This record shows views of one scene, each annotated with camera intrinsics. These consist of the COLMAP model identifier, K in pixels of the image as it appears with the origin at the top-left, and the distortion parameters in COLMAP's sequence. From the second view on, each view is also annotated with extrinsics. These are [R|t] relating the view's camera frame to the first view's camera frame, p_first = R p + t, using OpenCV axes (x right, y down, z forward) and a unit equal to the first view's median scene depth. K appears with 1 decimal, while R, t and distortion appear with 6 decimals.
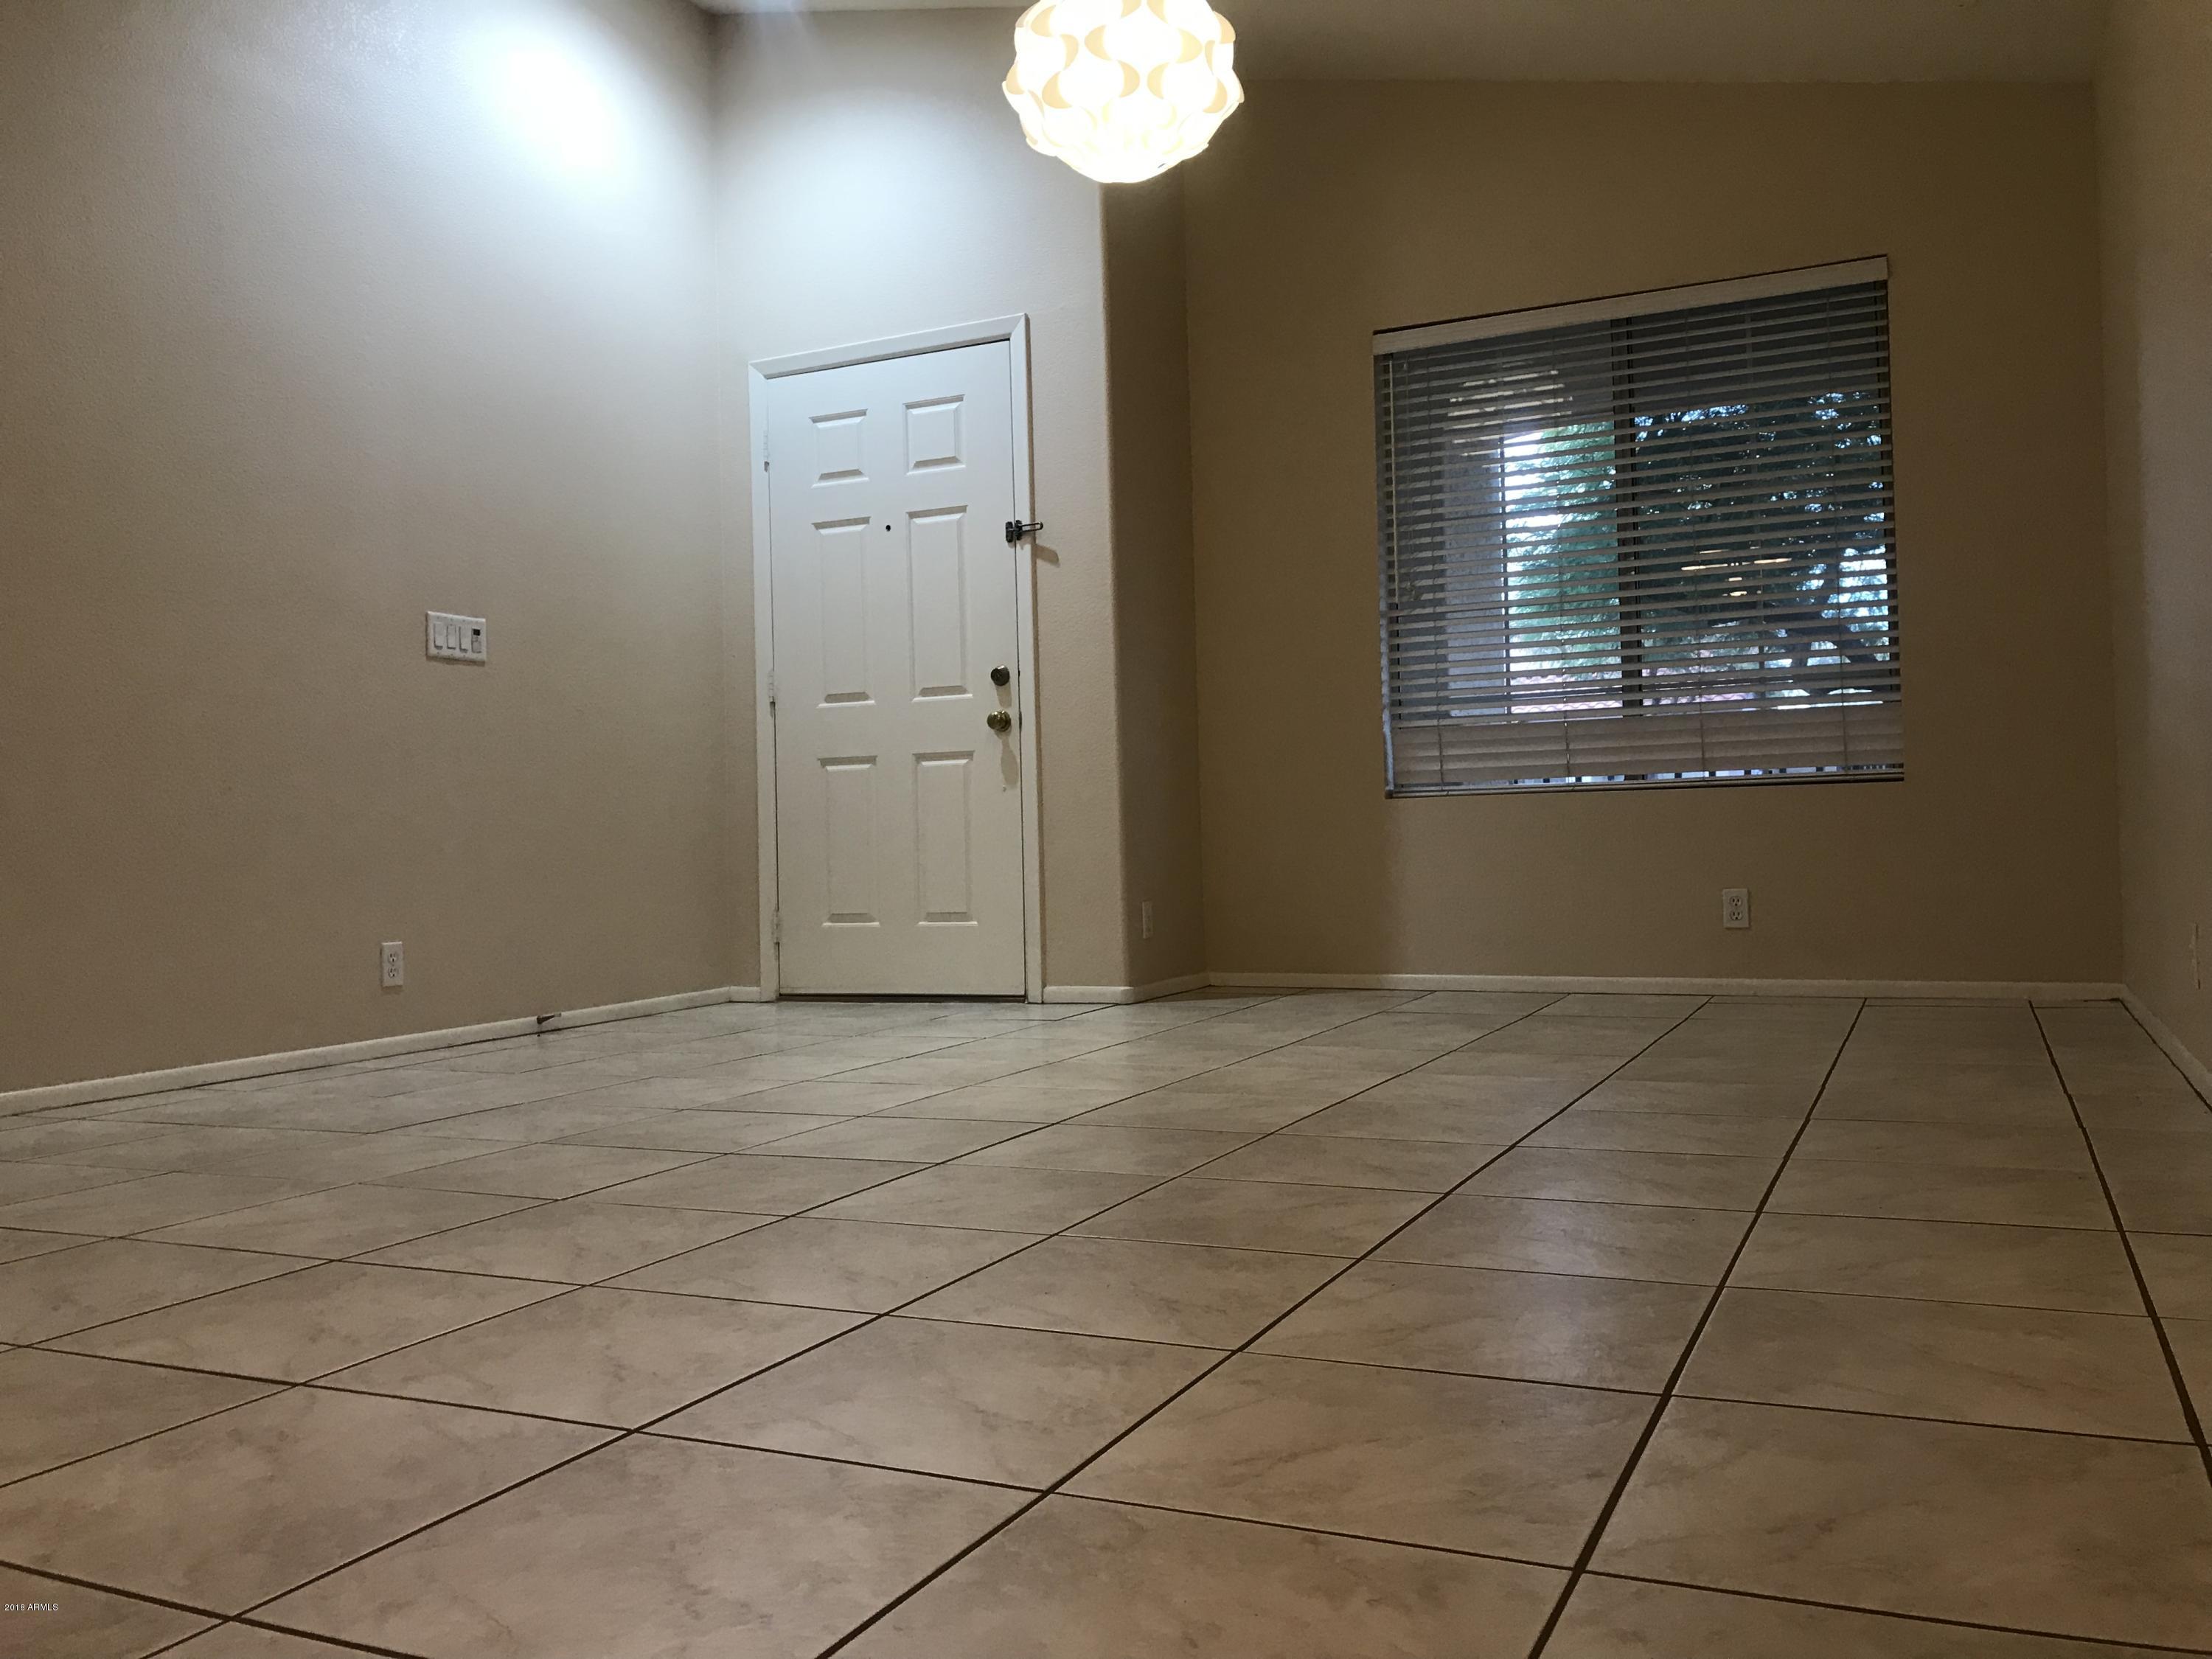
lens RADIAL K [[1813.4, 0, 1112.2], [0, 1813.4, 827.8], [0, 0, 1]] dist [0.030742, -0.041150]
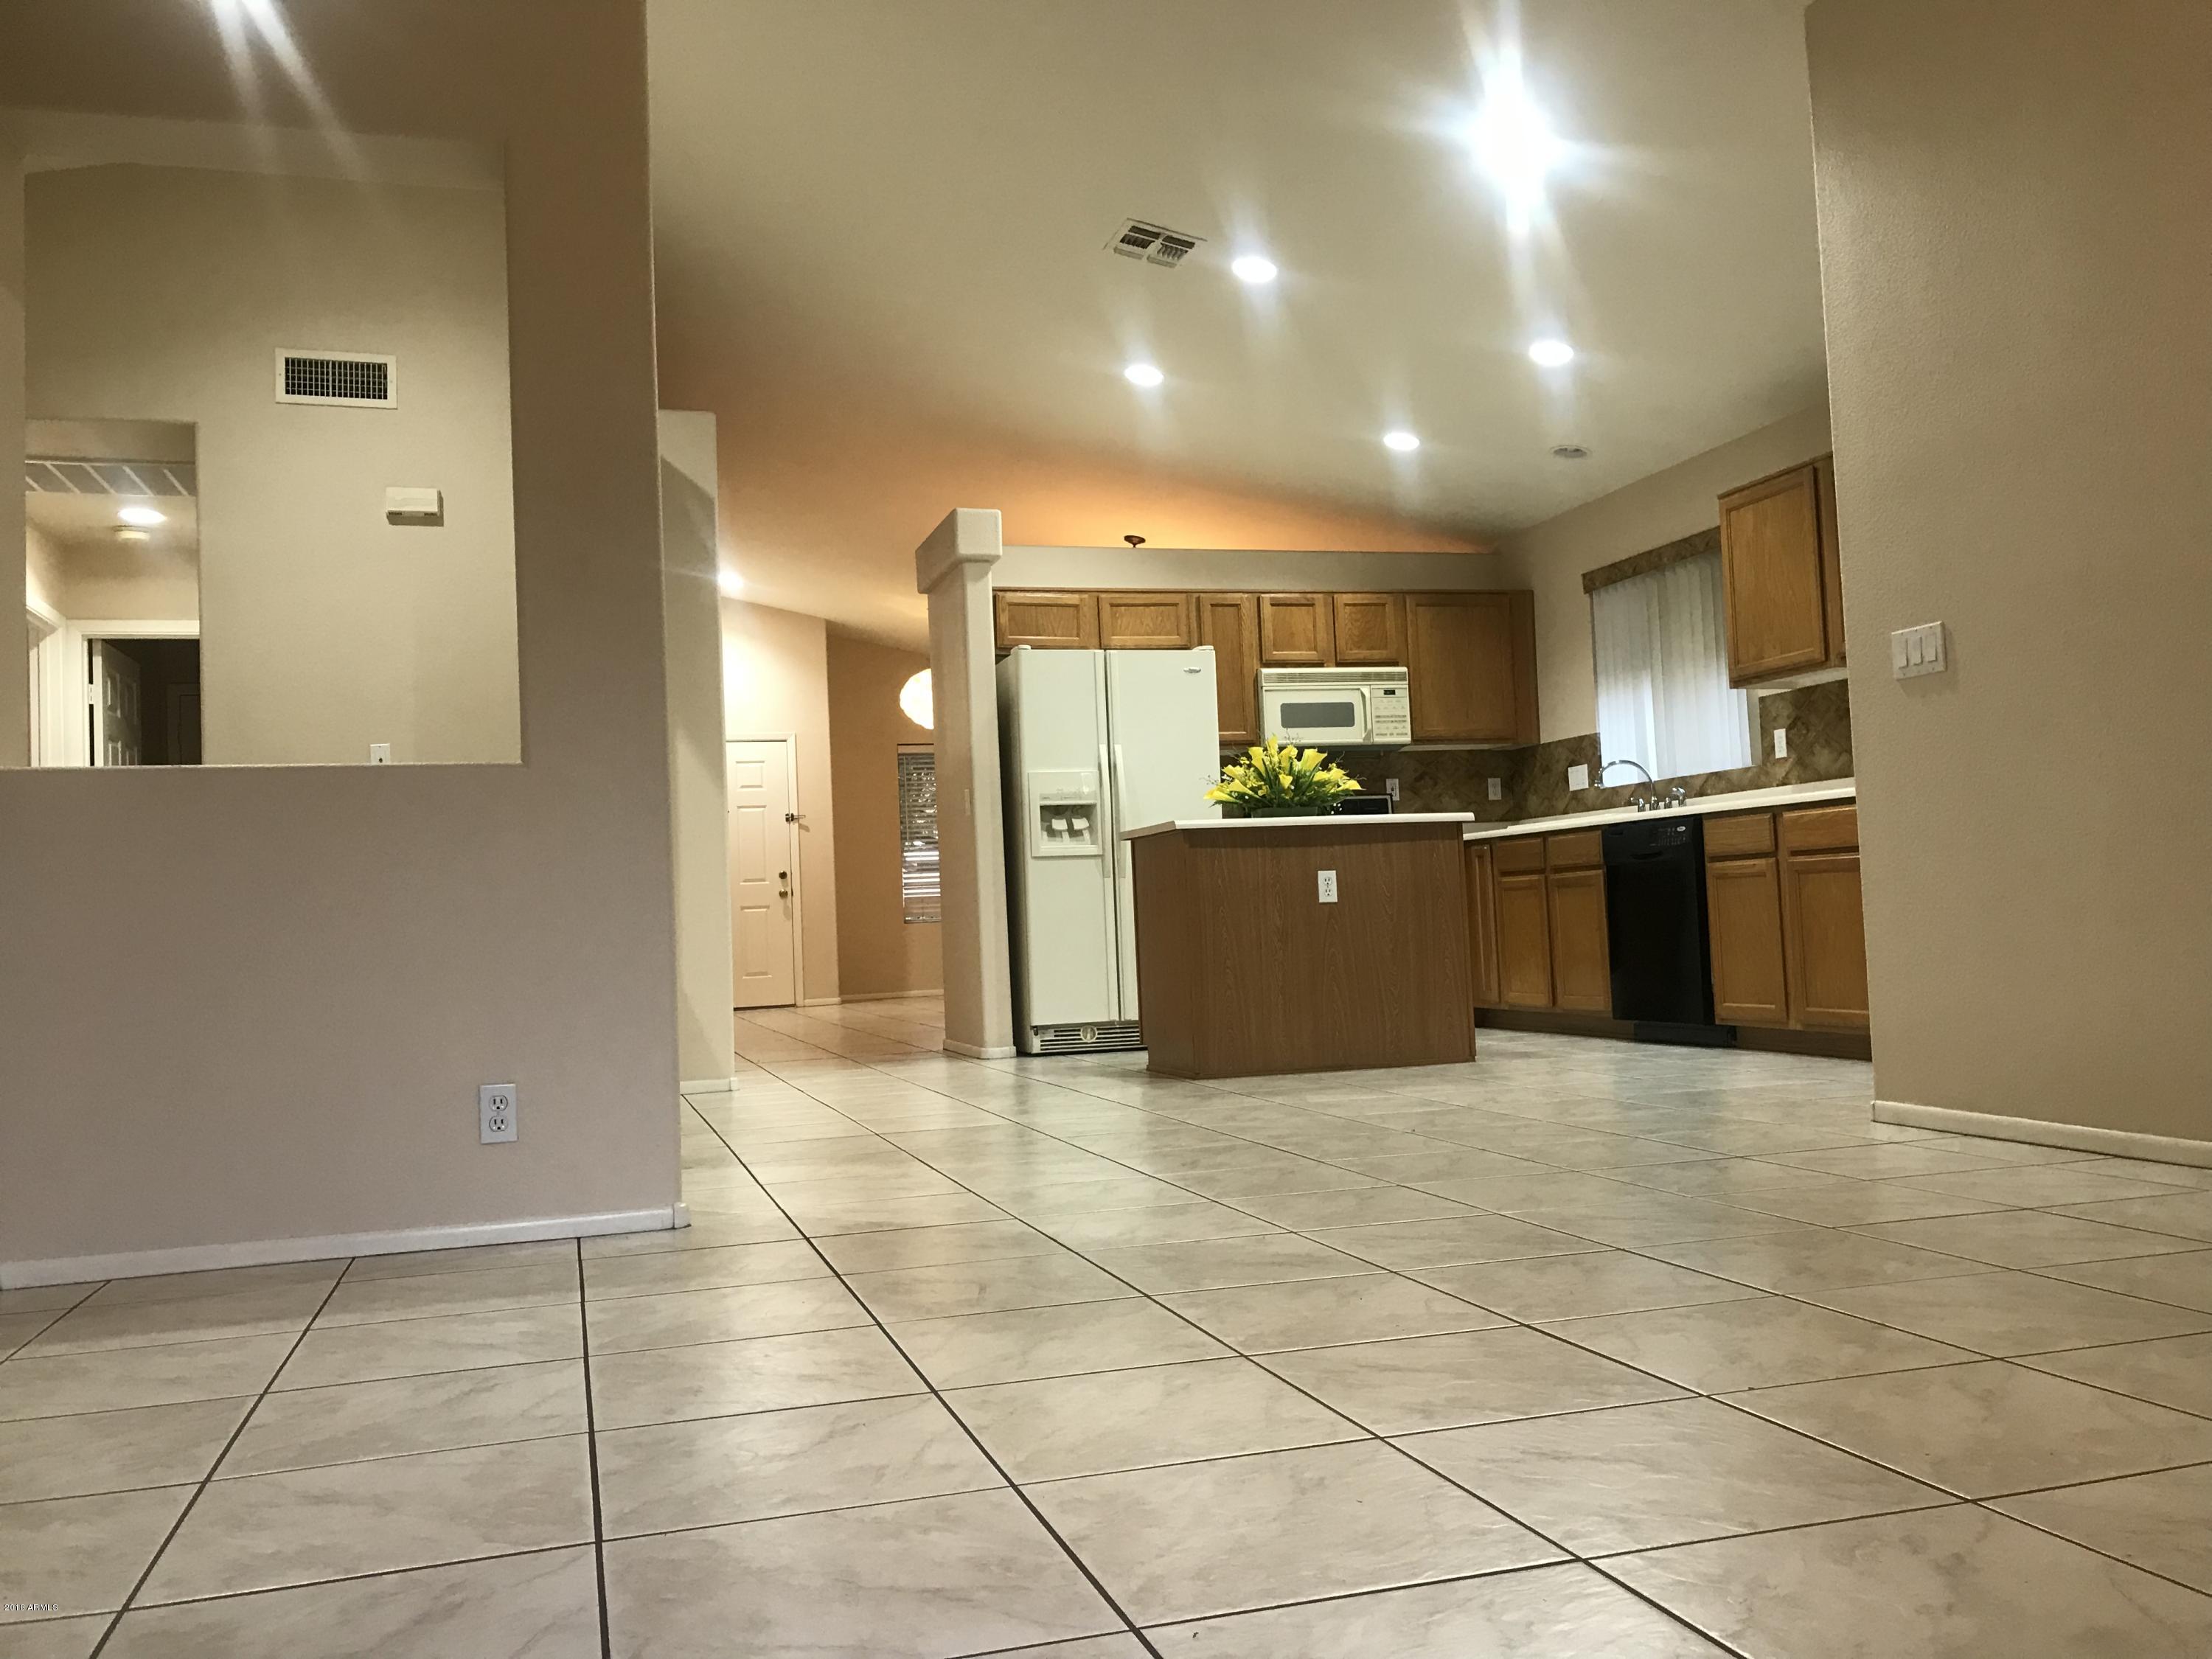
lens RADIAL K [[1813.4, 0, 1085.5], [0, 1813.4, 815.6], [0, 0, 1]] dist [0.030742, -0.041150]
pose [[0.750208, 0.032322, 0.660411, -1.398716], [0.017500, 0.997484, -0.068700, 0.012684], [-0.660970, 0.063097, 0.747755, -1.137167]]
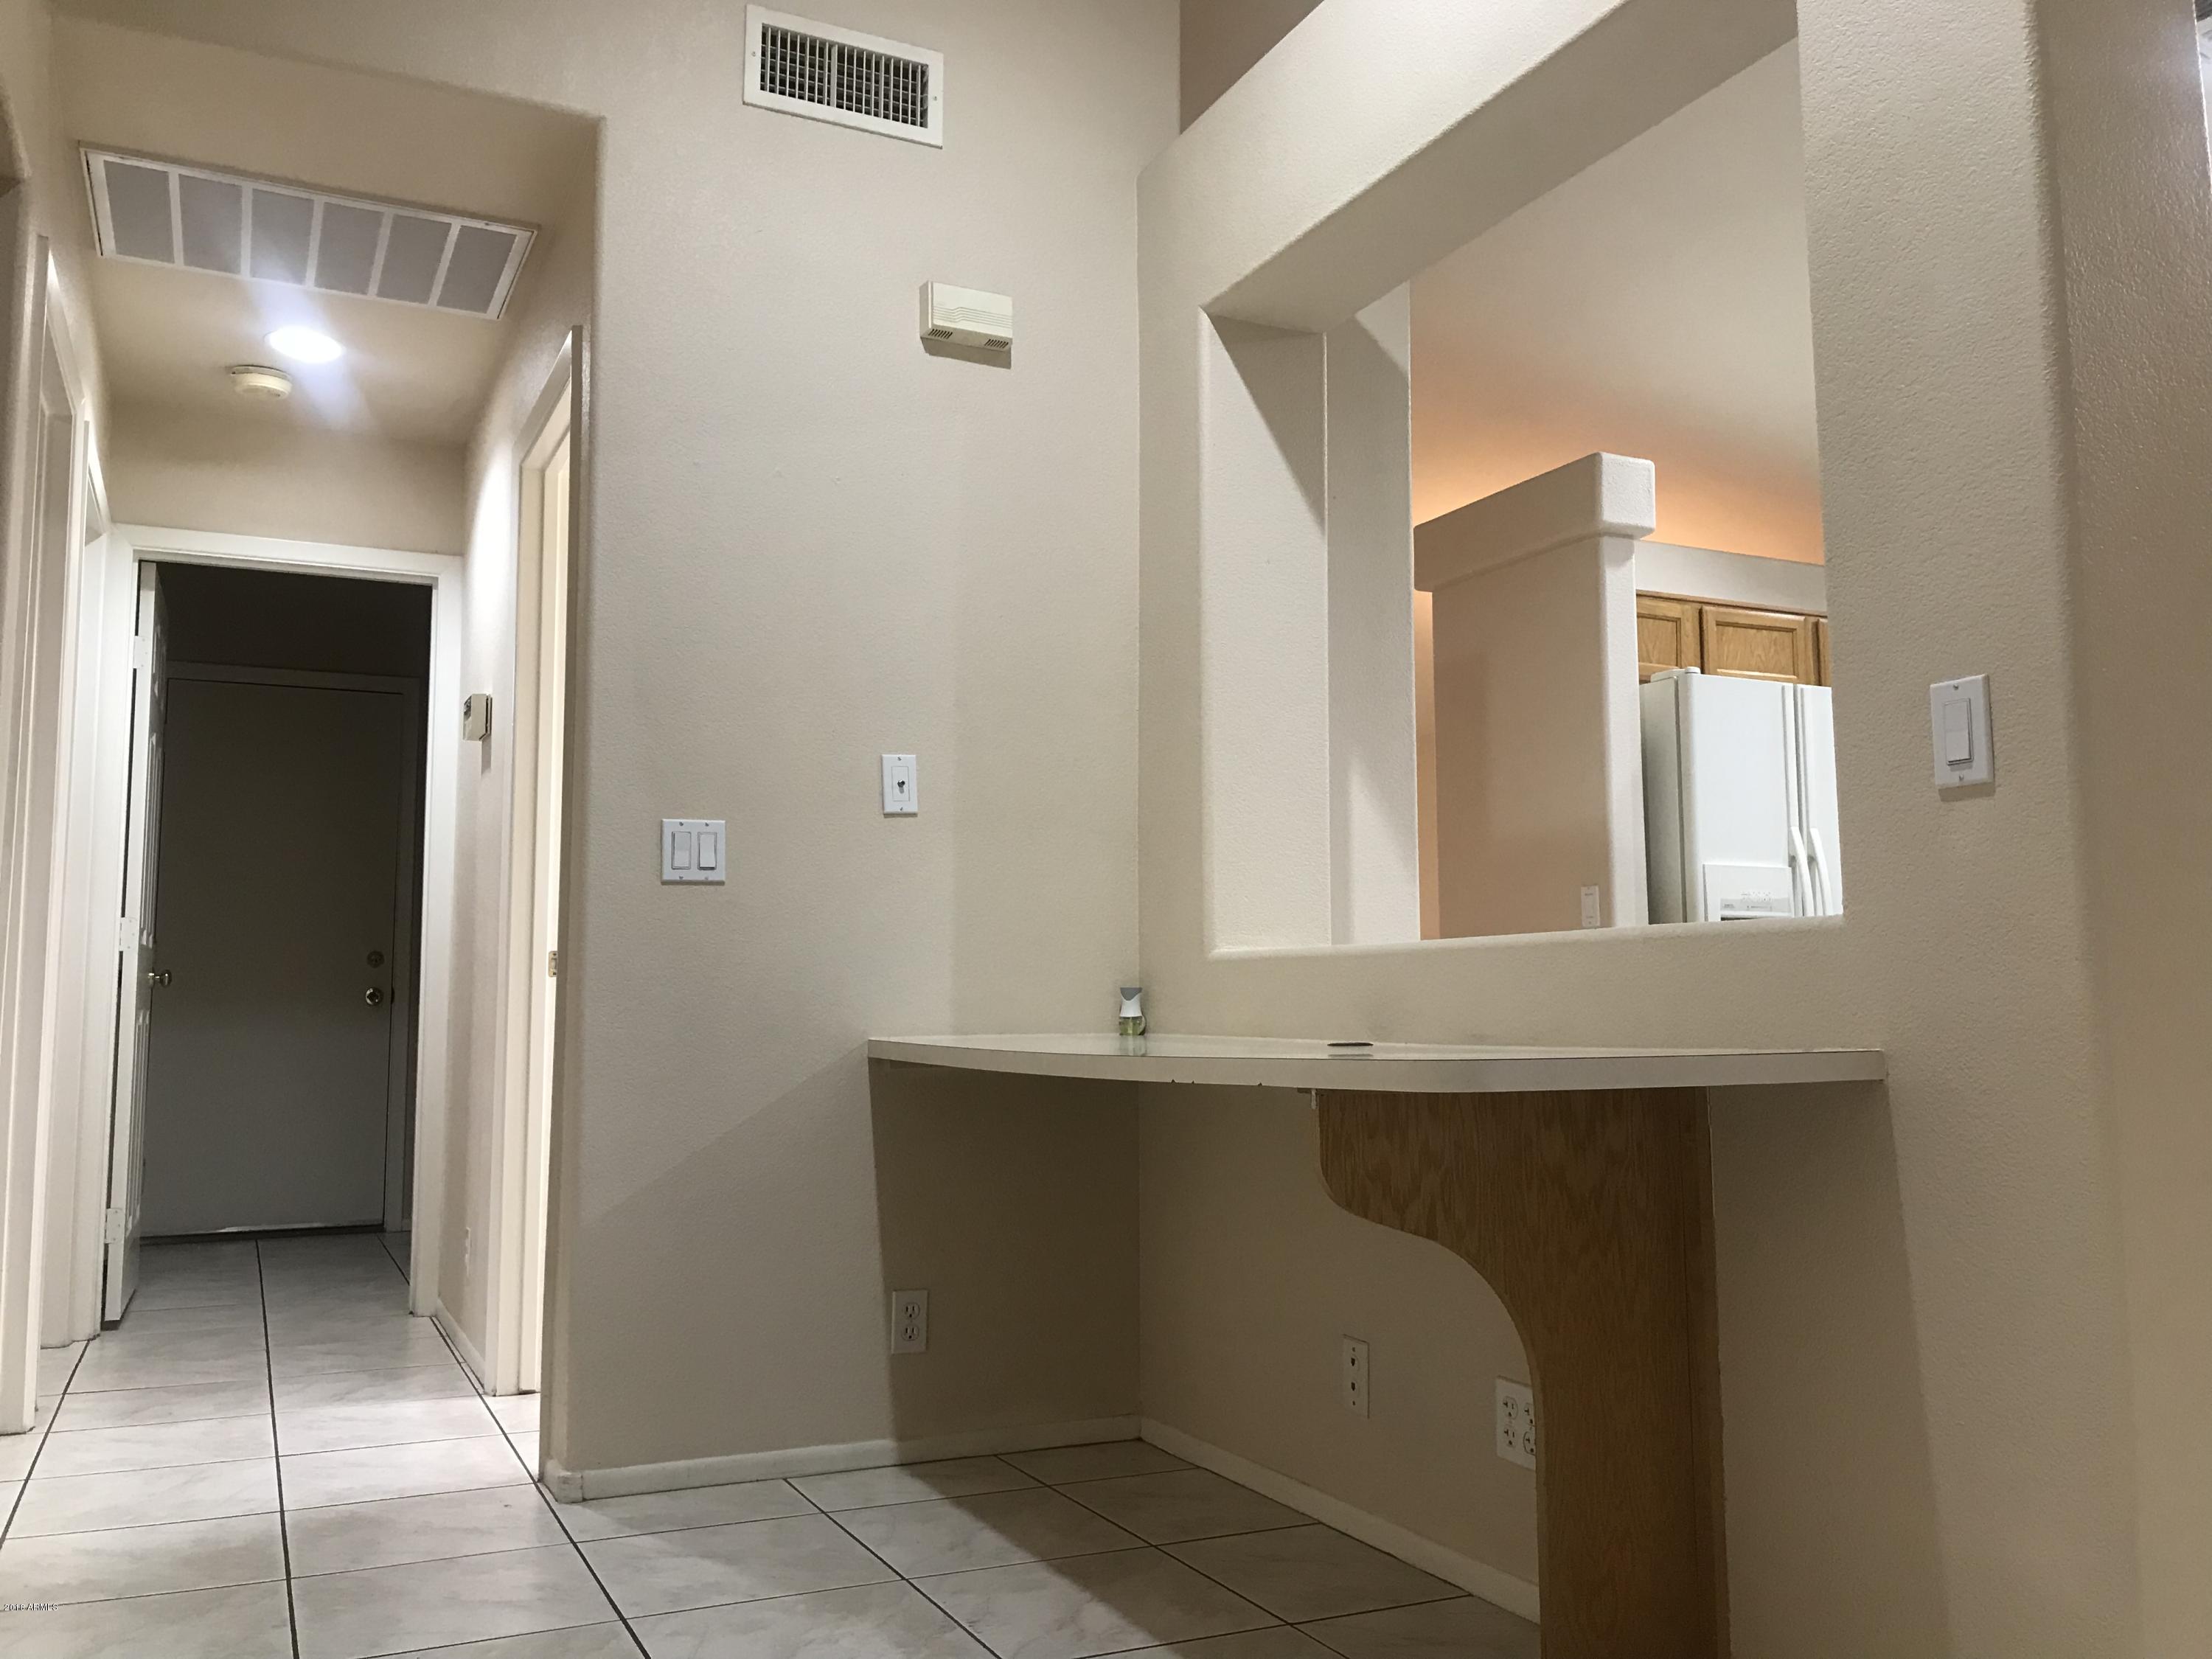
lens RADIAL K [[1813.4, 0, 1054.7], [0, 1813.4, 835.2], [0, 0, 1]] dist [0.030742, -0.041150]
pose [[0.650651, 0.096327, 0.753243, -1.401662], [-0.024853, 0.994092, -0.105660, -0.027963], [-0.758970, 0.050027, 0.649200, -0.411097]]
